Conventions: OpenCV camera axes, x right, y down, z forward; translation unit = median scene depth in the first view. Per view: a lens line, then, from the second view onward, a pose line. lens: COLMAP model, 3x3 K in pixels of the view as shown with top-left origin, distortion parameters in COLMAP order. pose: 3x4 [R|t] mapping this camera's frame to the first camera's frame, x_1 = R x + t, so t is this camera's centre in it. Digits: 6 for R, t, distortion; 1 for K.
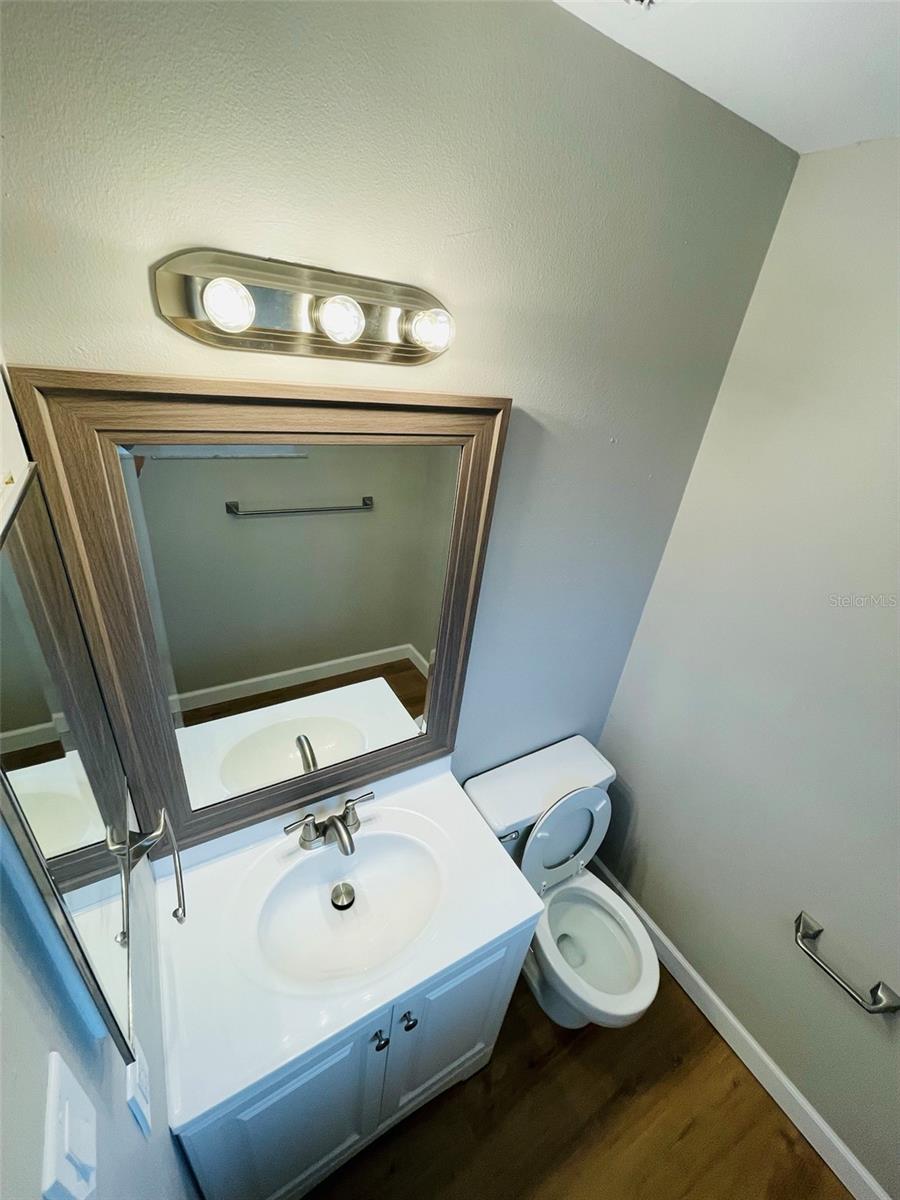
lens RADIAL K [[485.1, 0, 451.0], [0, 485.1, 606.9], [0, 0, 1]] dist [0.003121, -0.001241]
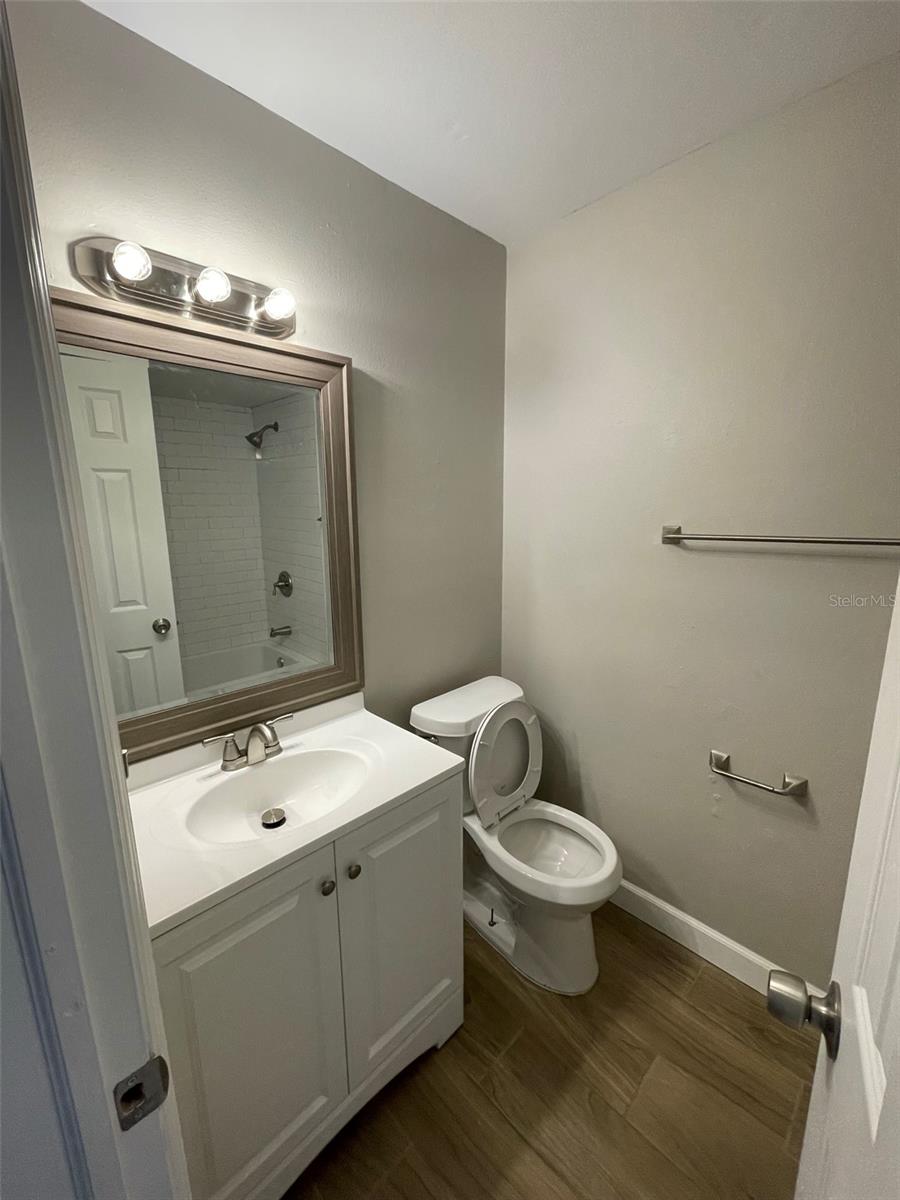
lens RADIAL K [[485.1, 0, 448.5], [0, 485.1, 602.9], [0, 0, 1]] dist [0.003121, -0.001241]
pose [[0.959460, -0.164707, 0.228711, -0.039154], [0.224819, 0.936649, -0.268599, 0.633572], [-0.169982, 0.309129, 0.935706, -0.129780]]
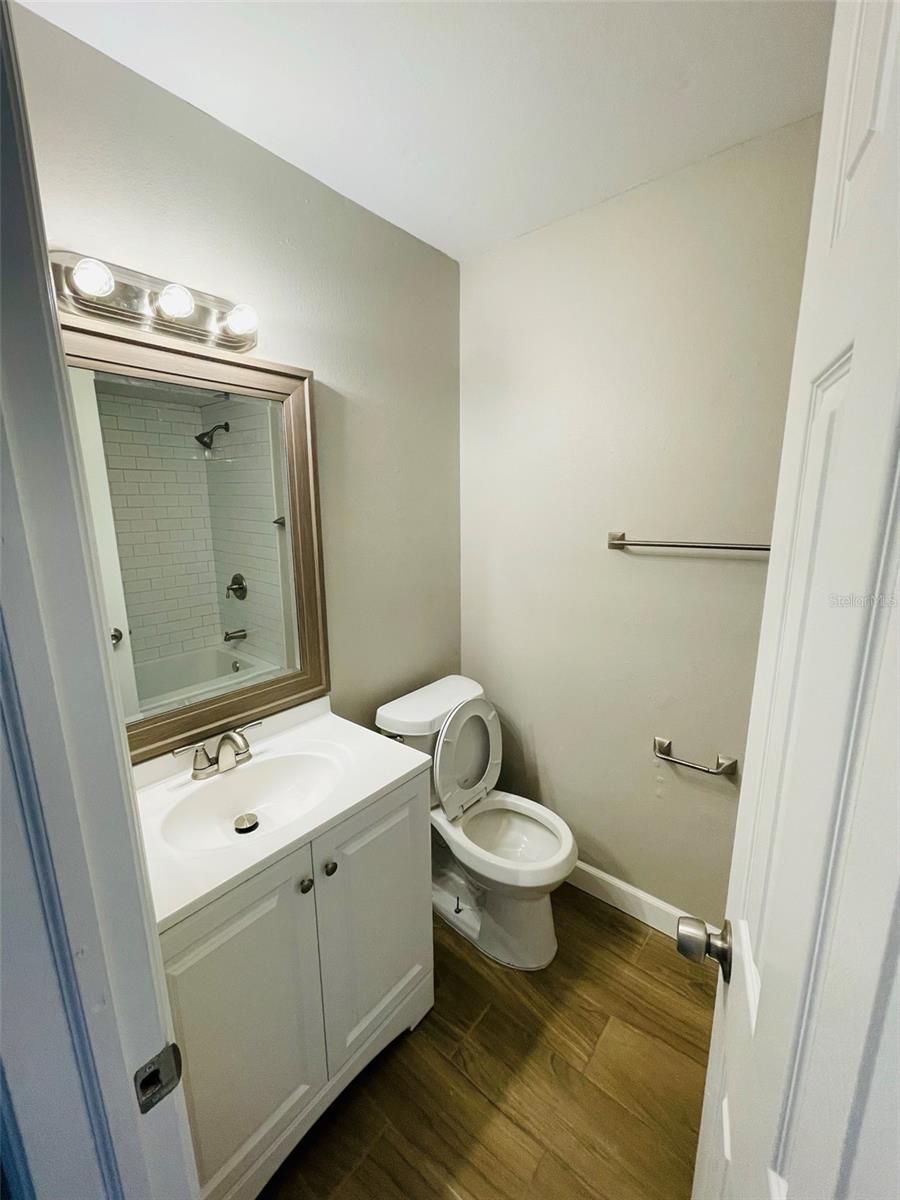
lens RADIAL K [[485.1, 0, 447.6], [0, 485.1, 602.5], [0, 0, 1]] dist [0.003121, -0.001241]
pose [[0.930738, -0.184554, 0.315701, -0.077659], [0.265949, 0.934153, -0.237970, 0.618178], [-0.250994, 0.305448, 0.918533, -0.194788]]
